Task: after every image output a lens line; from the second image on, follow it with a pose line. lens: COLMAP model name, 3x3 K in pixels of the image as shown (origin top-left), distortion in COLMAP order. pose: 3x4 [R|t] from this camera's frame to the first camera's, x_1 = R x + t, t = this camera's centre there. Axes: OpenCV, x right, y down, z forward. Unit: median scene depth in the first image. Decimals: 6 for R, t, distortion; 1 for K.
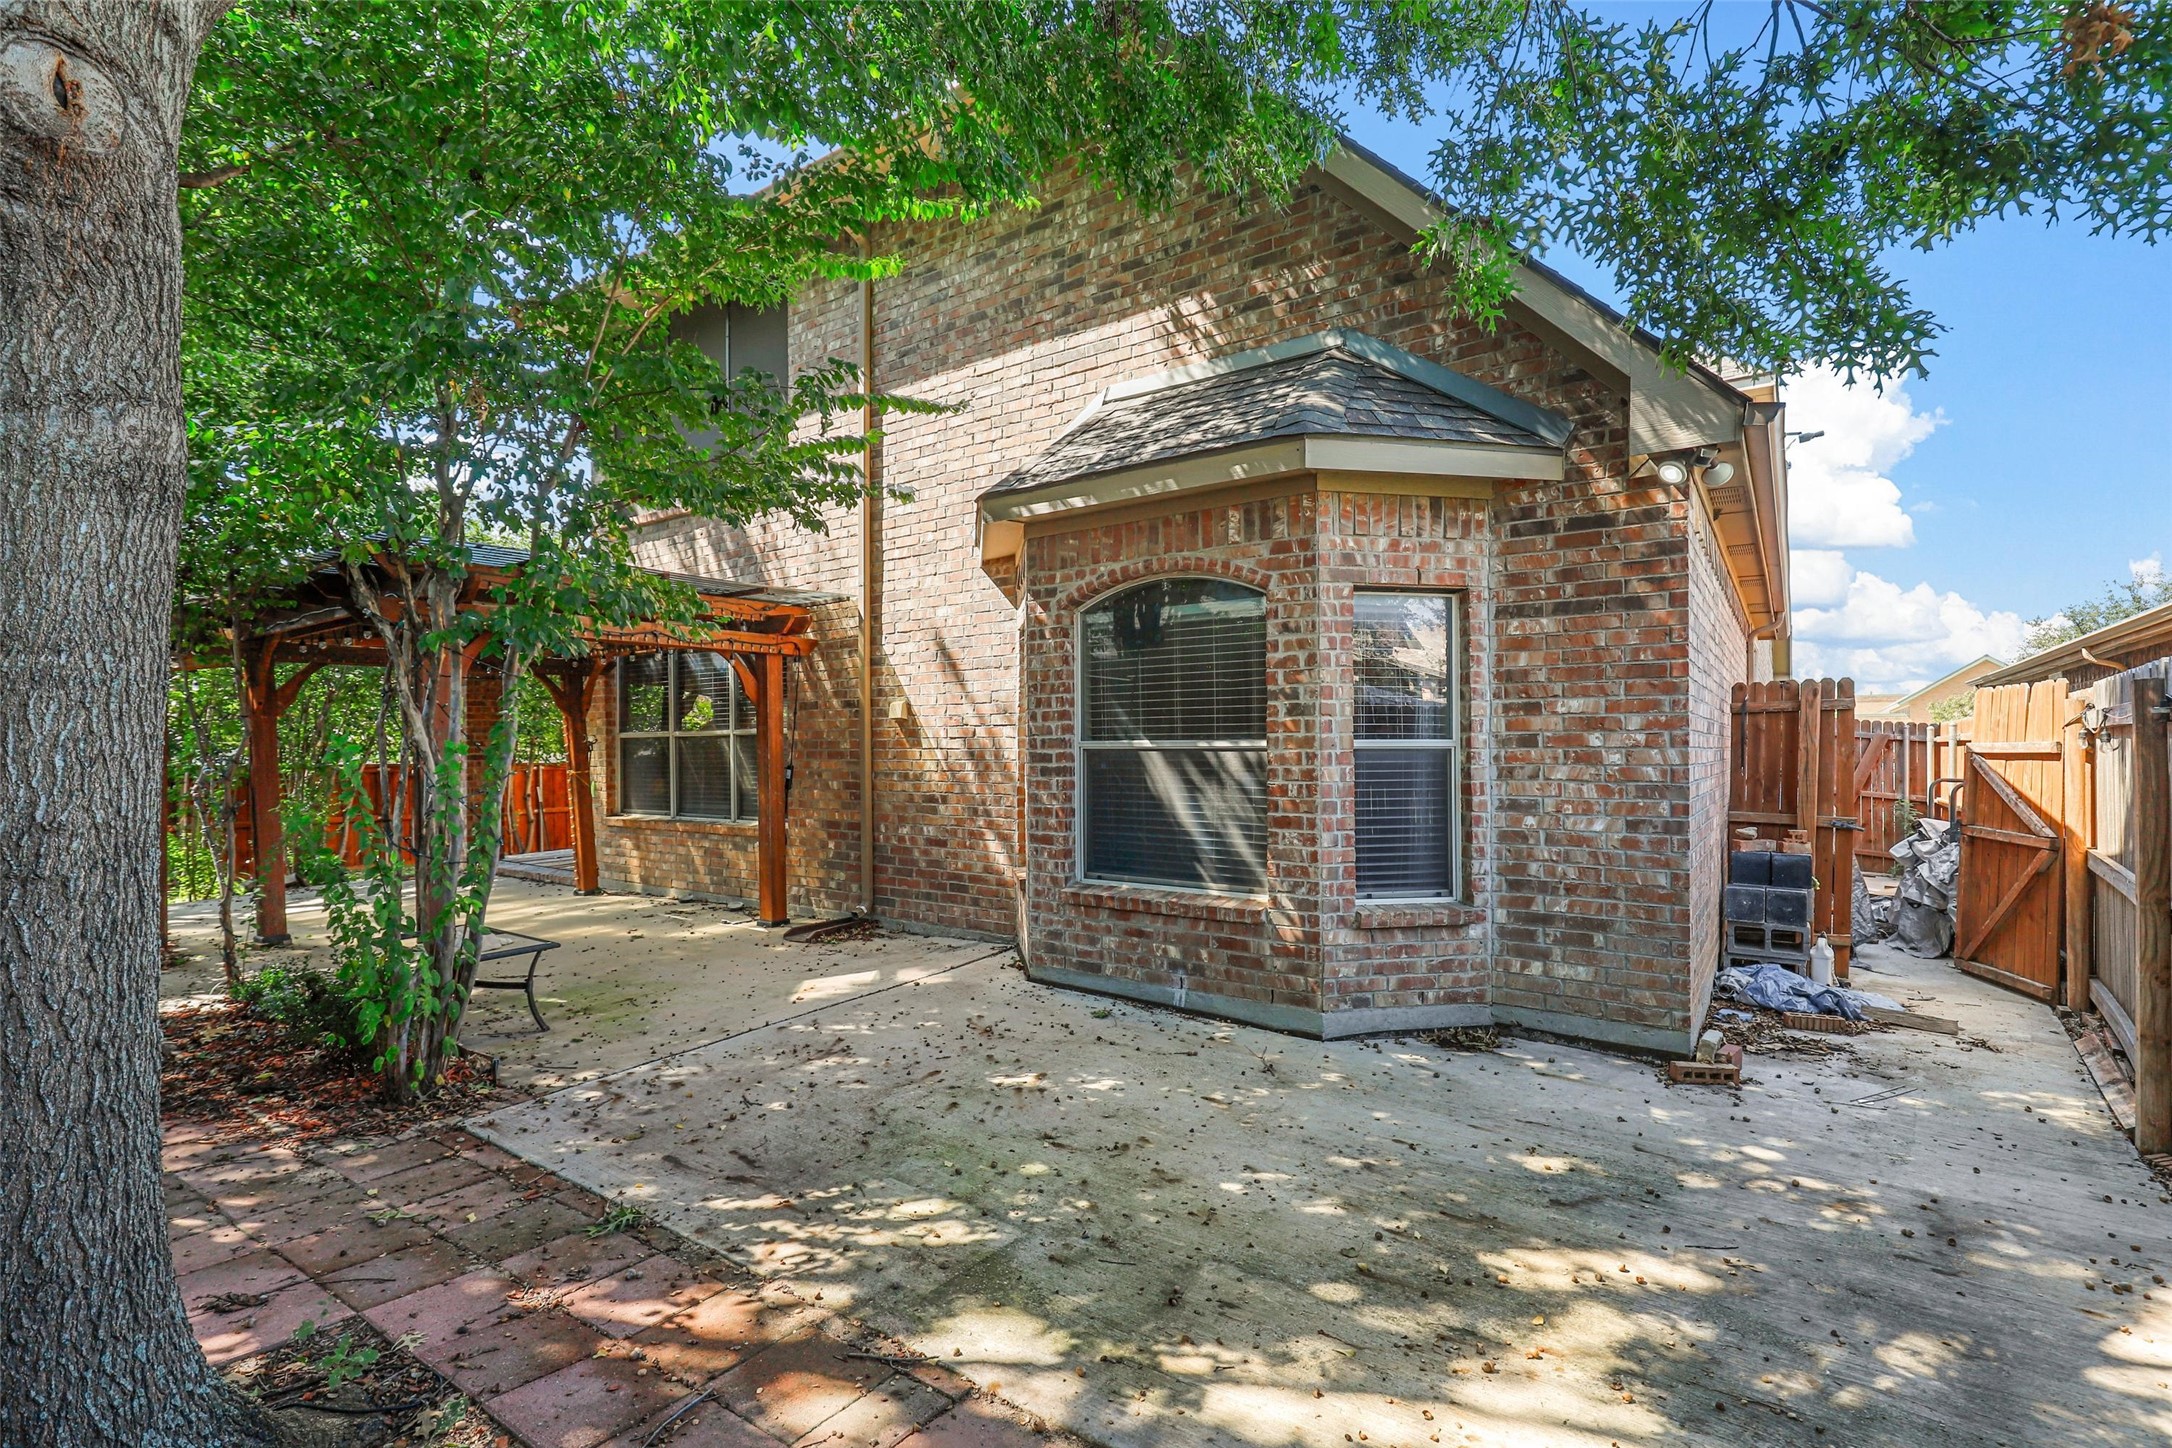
lens RADIAL K [[1001.5, 0, 1082.7], [0, 1001.5, 744.6], [0, 0, 1]] dist [-0.000547, 0.000008]
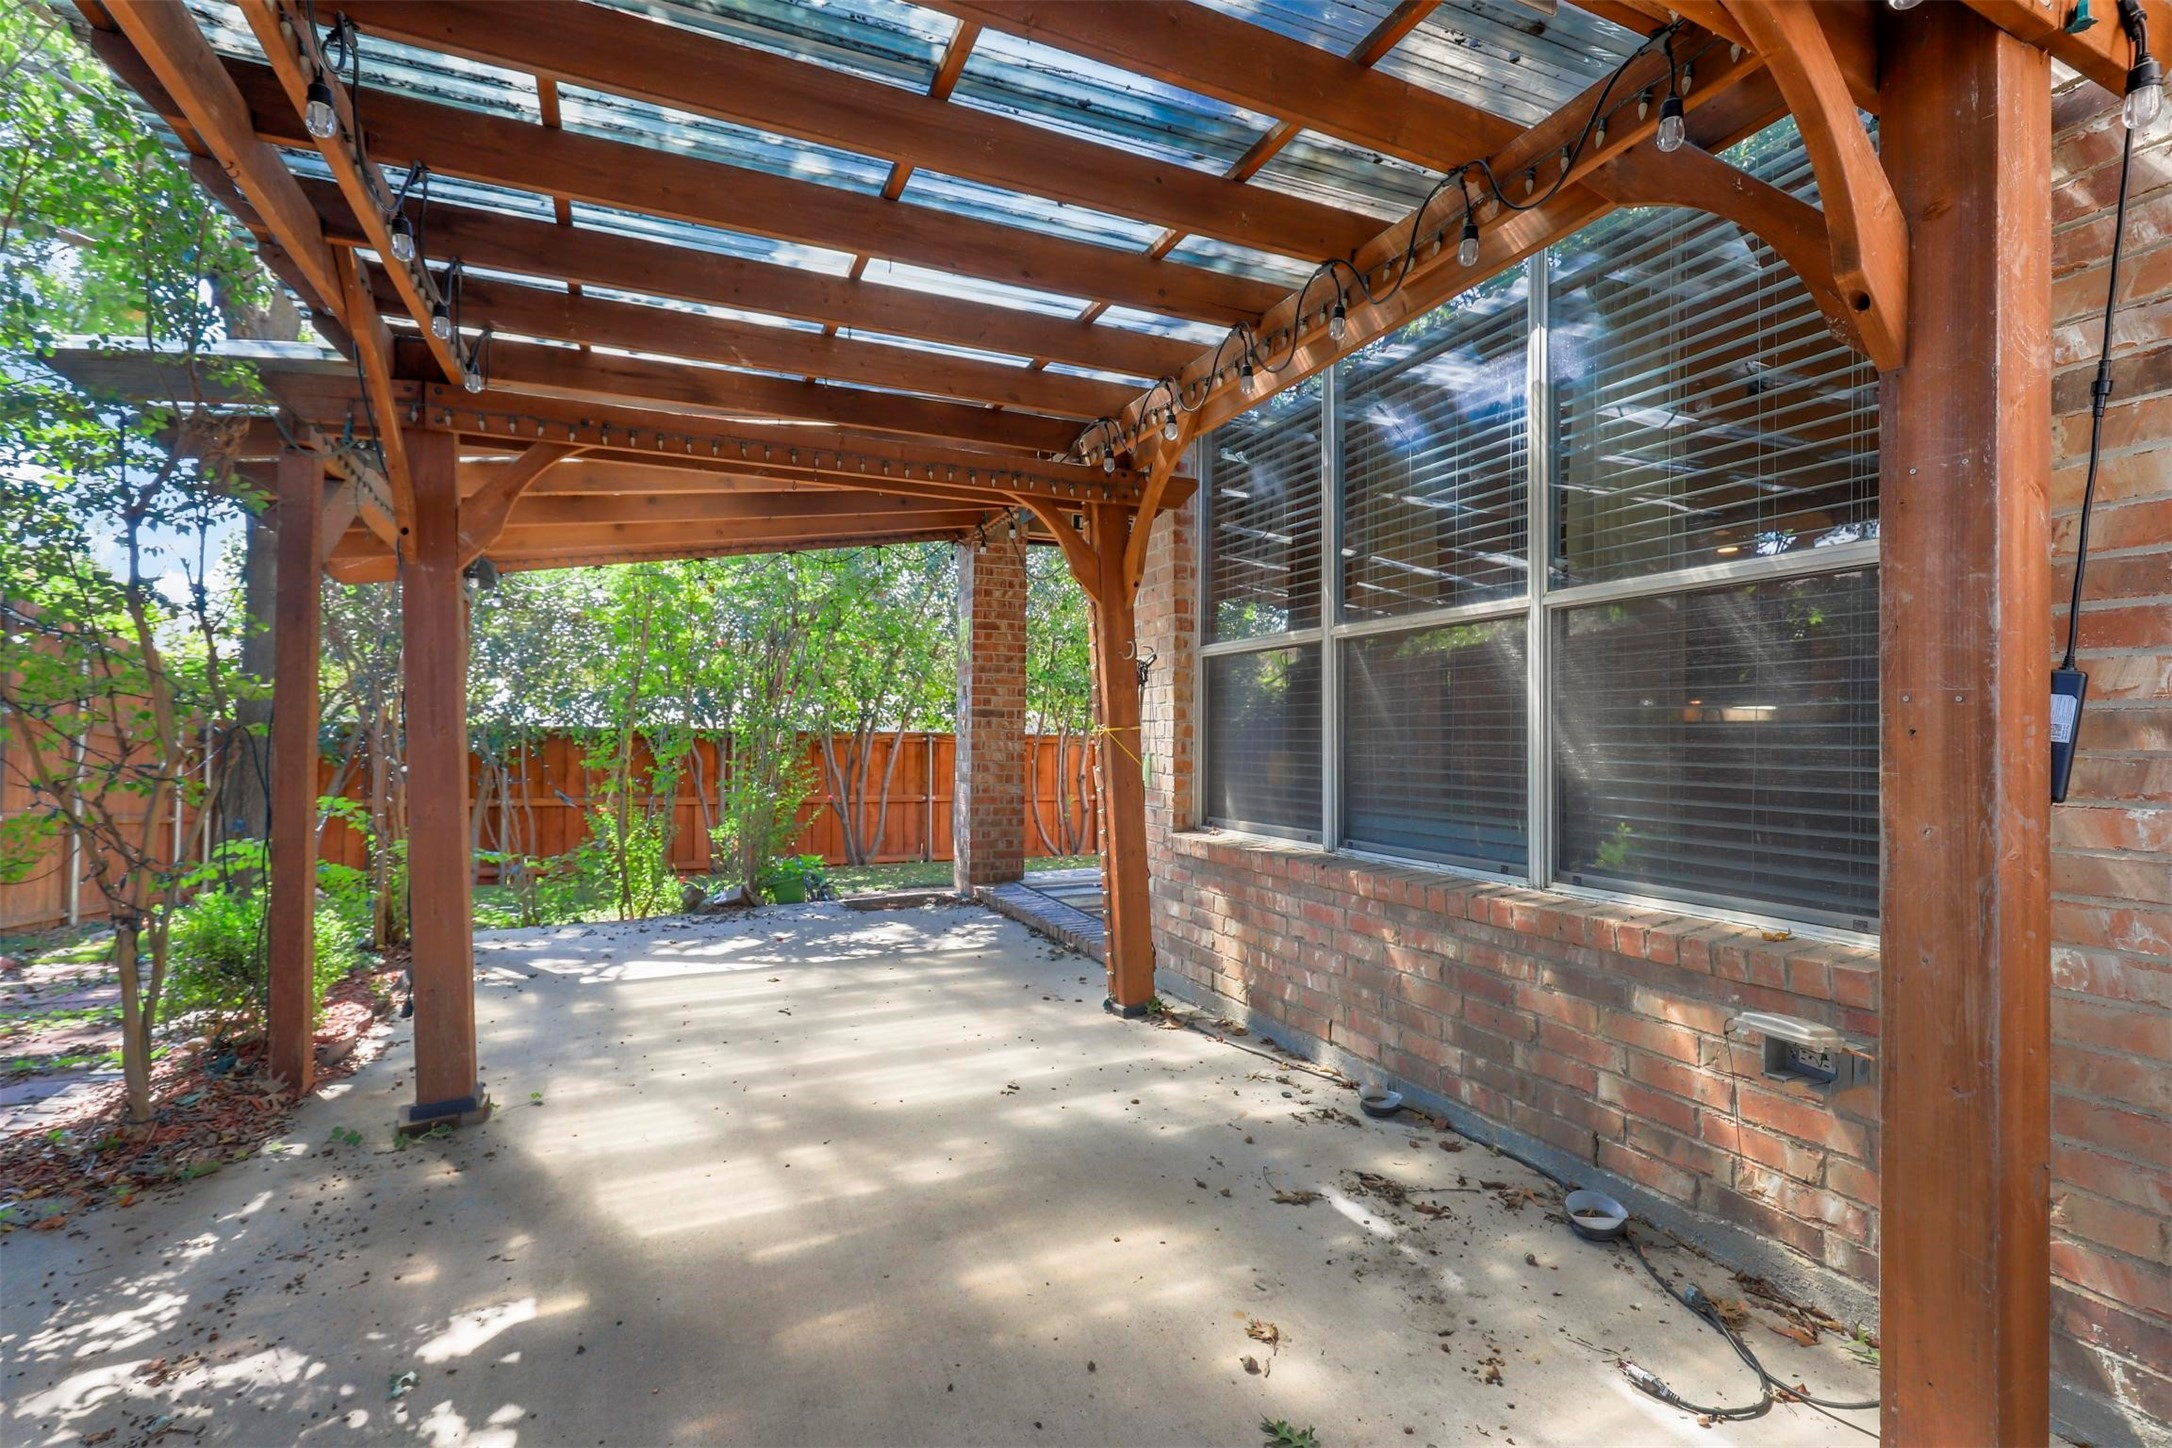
lens RADIAL K [[1001.5, 0, 1085.4], [0, 1001.5, 730.6], [0, 0, 1]] dist [-0.000547, 0.000008]
pose [[0.860120, 0.010801, -0.509978, -0.284333], [-0.013072, 0.999914, -0.000870, 0.027839], [0.509925, 0.007414, 0.860187, 0.600650]]
